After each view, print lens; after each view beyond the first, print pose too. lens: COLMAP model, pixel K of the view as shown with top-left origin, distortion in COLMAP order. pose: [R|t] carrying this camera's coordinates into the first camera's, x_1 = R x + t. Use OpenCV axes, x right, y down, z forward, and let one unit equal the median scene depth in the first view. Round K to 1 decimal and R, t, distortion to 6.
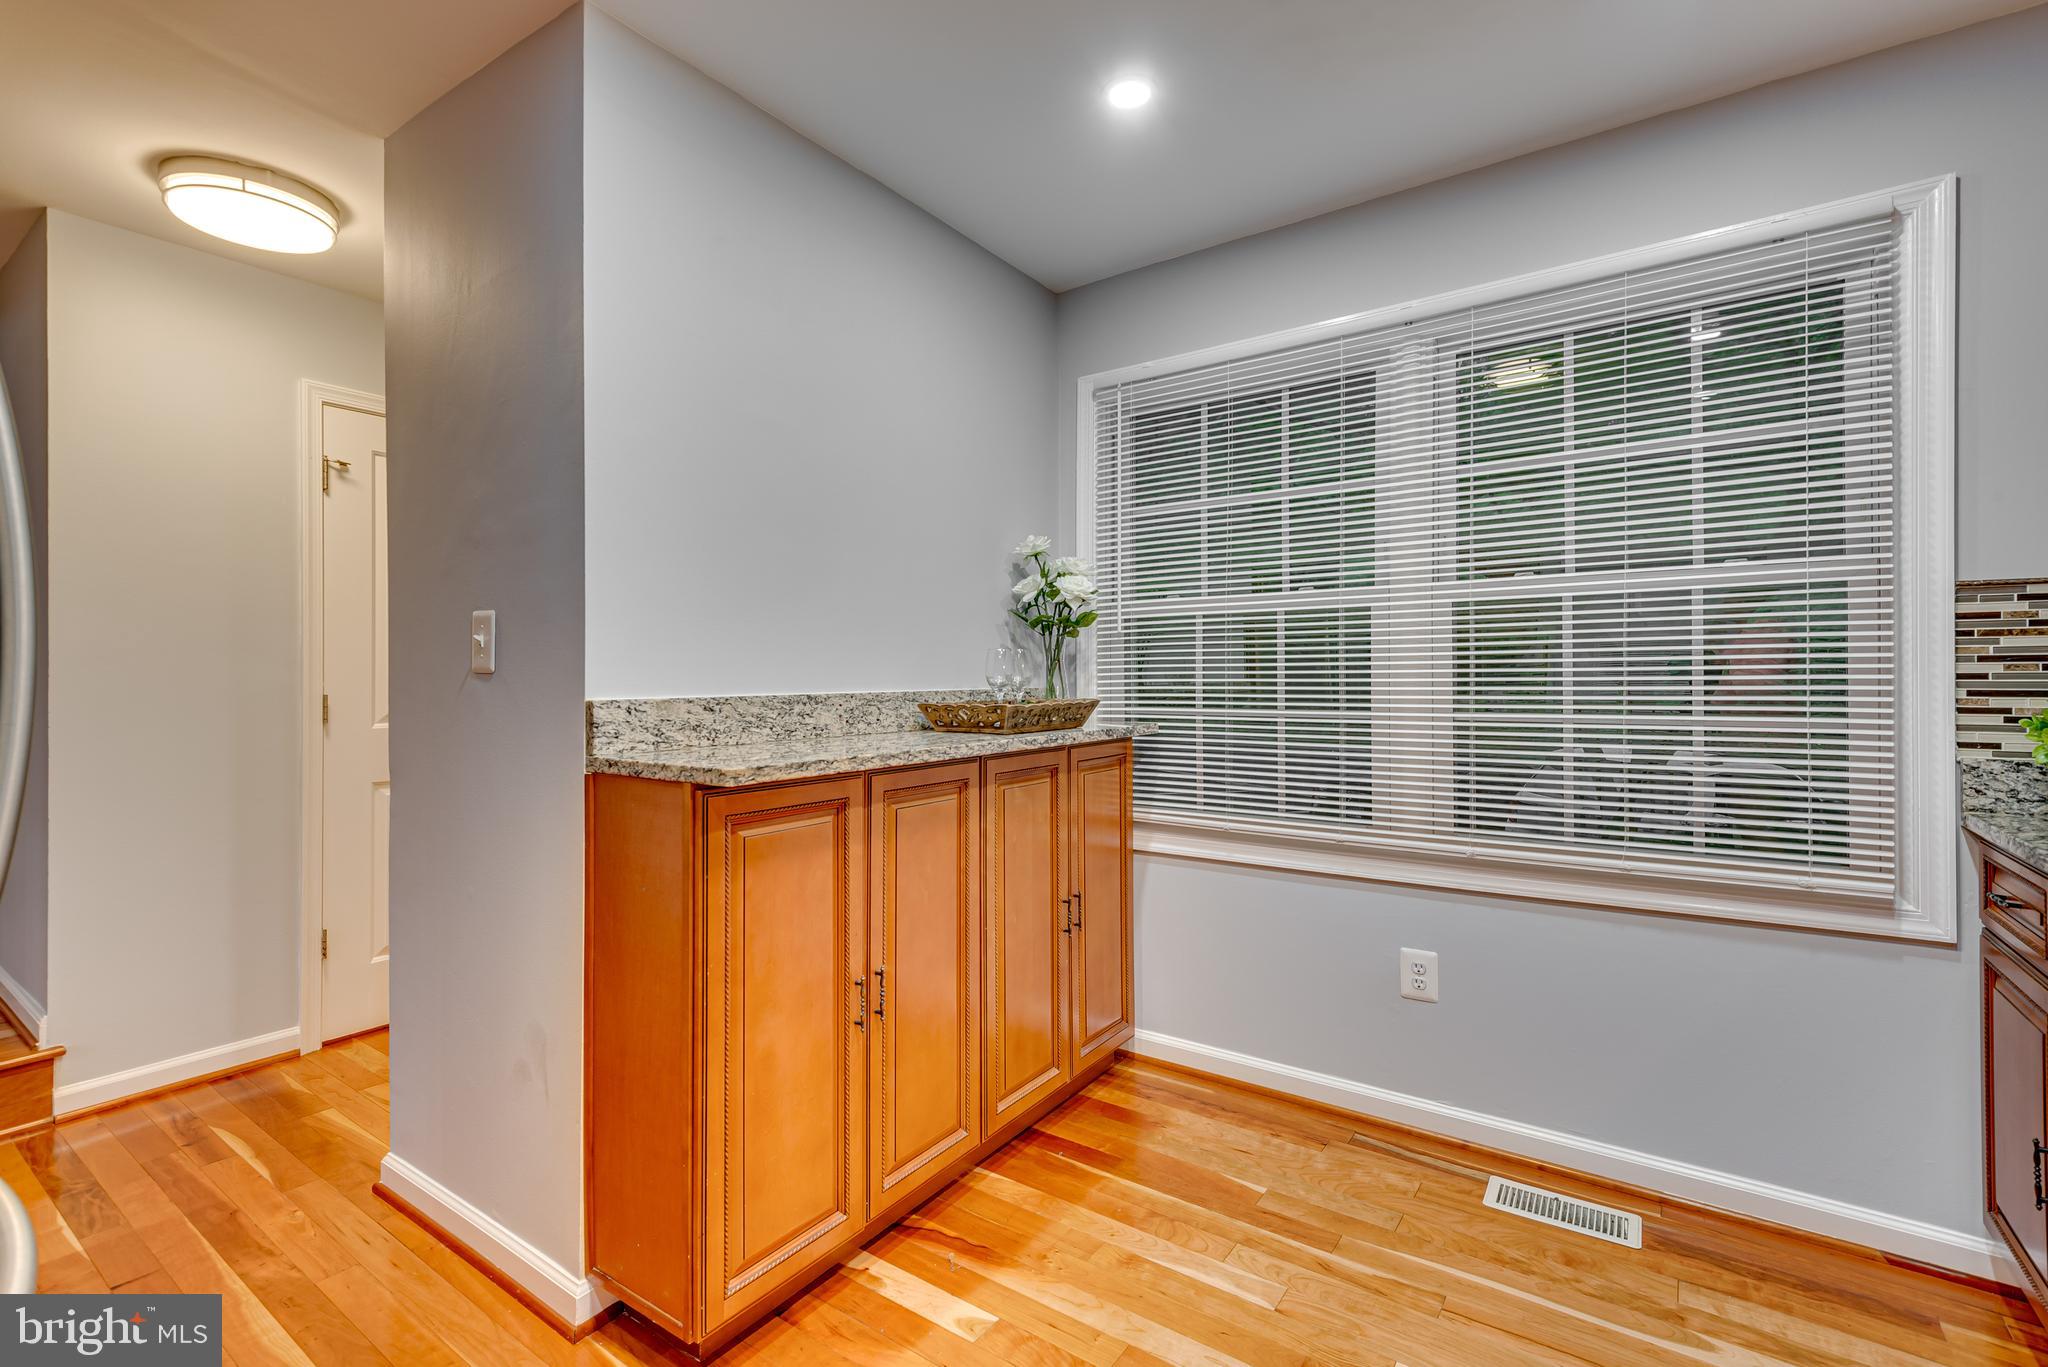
lens RADIAL K [[972.0, 0, 1044.6], [0, 972.0, 673.5], [0, 0, 1]] dist [0.051282, -0.029993]
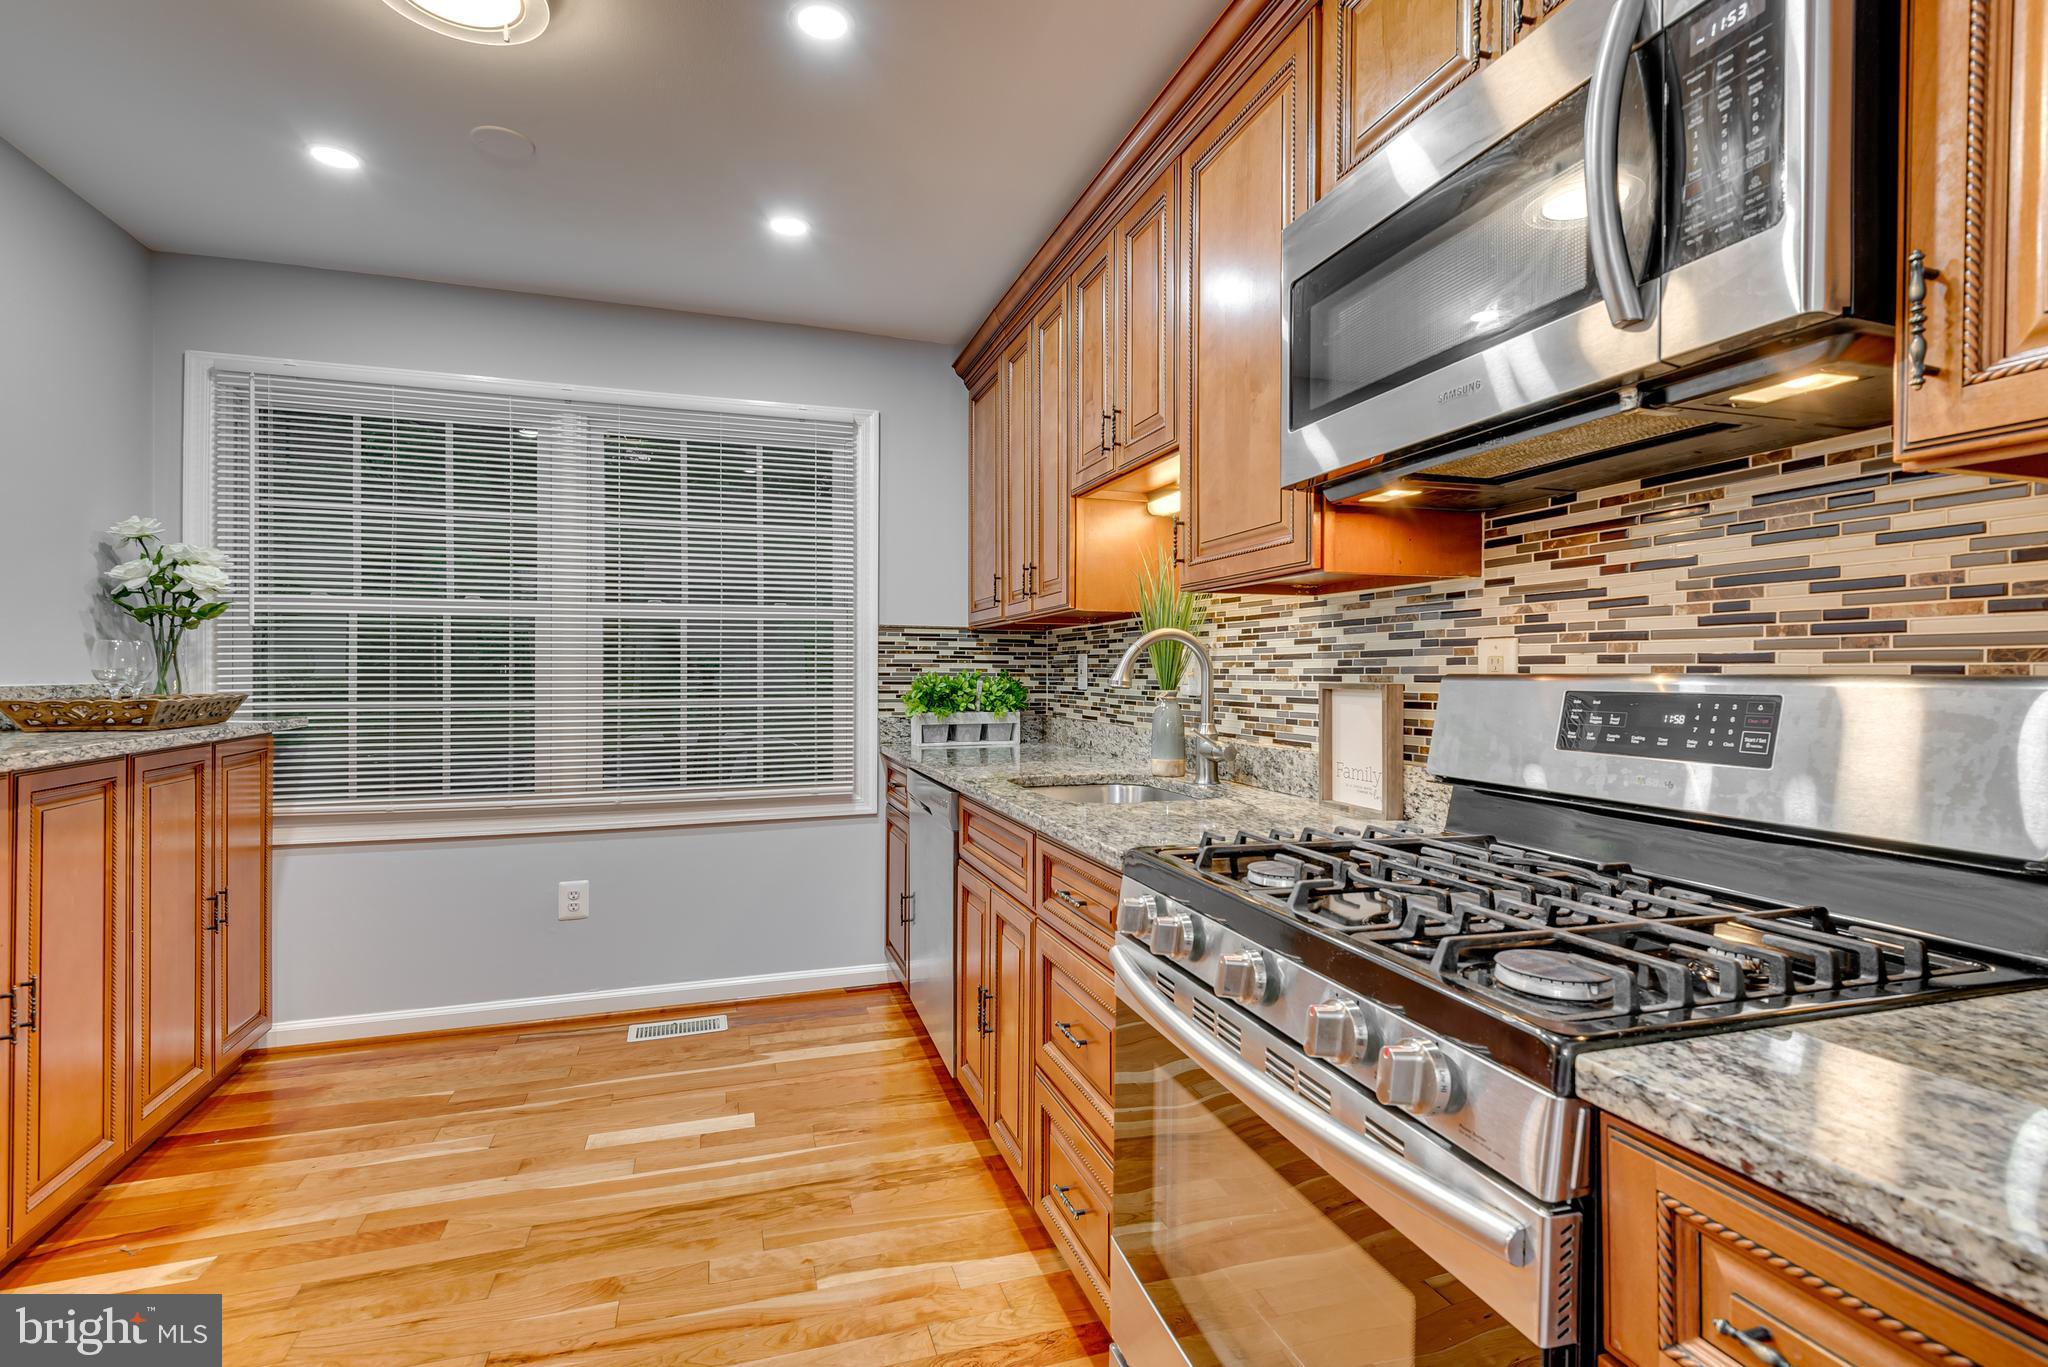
lens RADIAL K [[972.0, 0, 1044.6], [0, 972.0, 673.5], [0, 0, 1]] dist [0.051282, -0.029993]
pose [[0.618400, 0.004266, 0.785852, -0.271033], [-0.007860, 0.999969, 0.000757, -0.001892], [-0.785824, -0.006645, 0.618414, -0.312075]]
